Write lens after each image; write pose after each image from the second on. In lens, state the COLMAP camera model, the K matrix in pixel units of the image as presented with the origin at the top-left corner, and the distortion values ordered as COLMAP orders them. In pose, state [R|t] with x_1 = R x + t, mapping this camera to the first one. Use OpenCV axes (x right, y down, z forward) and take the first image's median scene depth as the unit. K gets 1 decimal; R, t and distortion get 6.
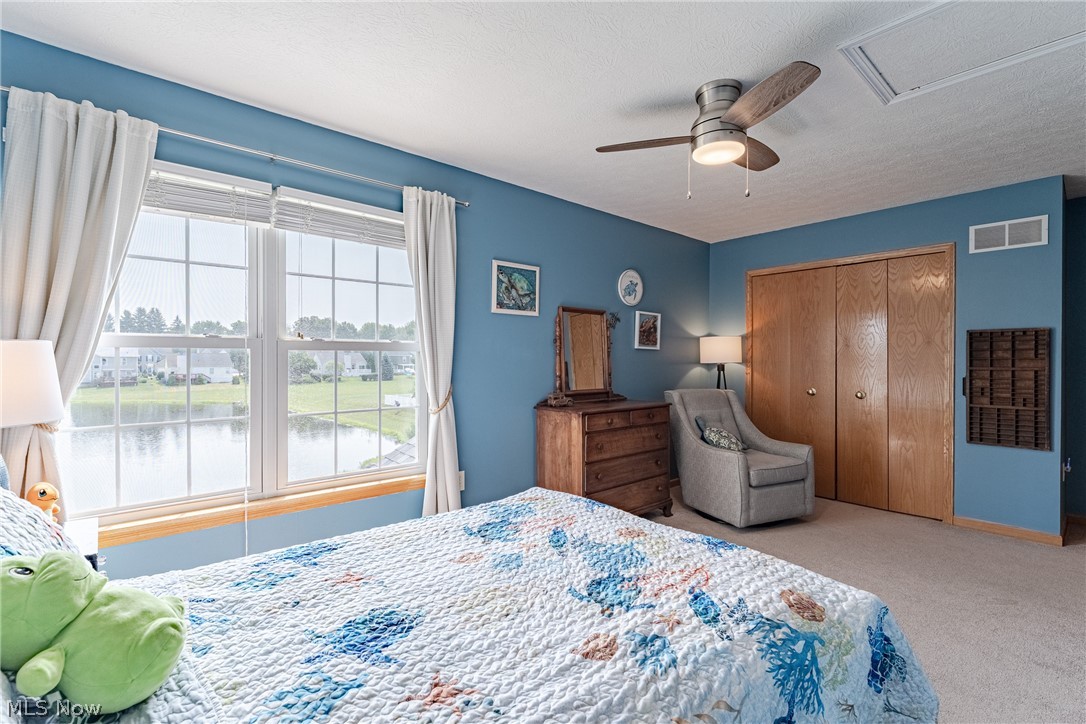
lens RADIAL K [[501.0, 0, 544.3], [0, 501.0, 359.3], [0, 0, 1]] dist [0.003229, -0.000030]
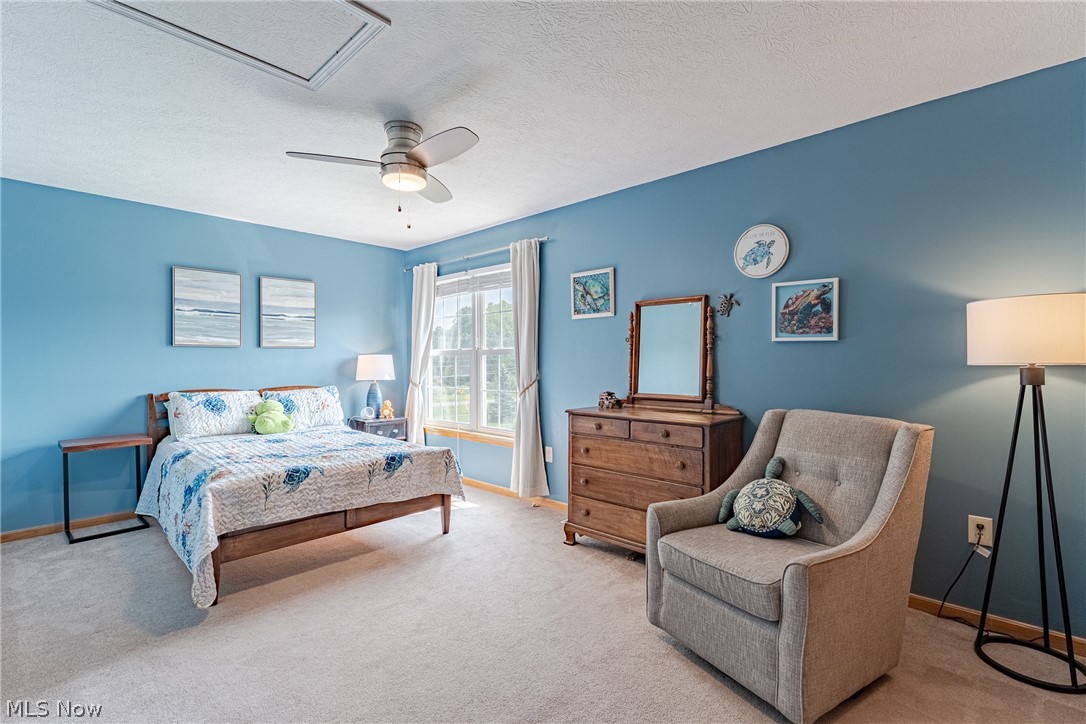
lens RADIAL K [[501.0, 0, 544.6], [0, 501.0, 365.0], [0, 0, 1]] dist [0.003229, -0.000030]
pose [[0.073292, -0.003665, -0.997304, 1.000627], [-0.007792, 0.999961, -0.004247, 0.017656], [0.997280, 0.008082, 0.073261, 0.809785]]
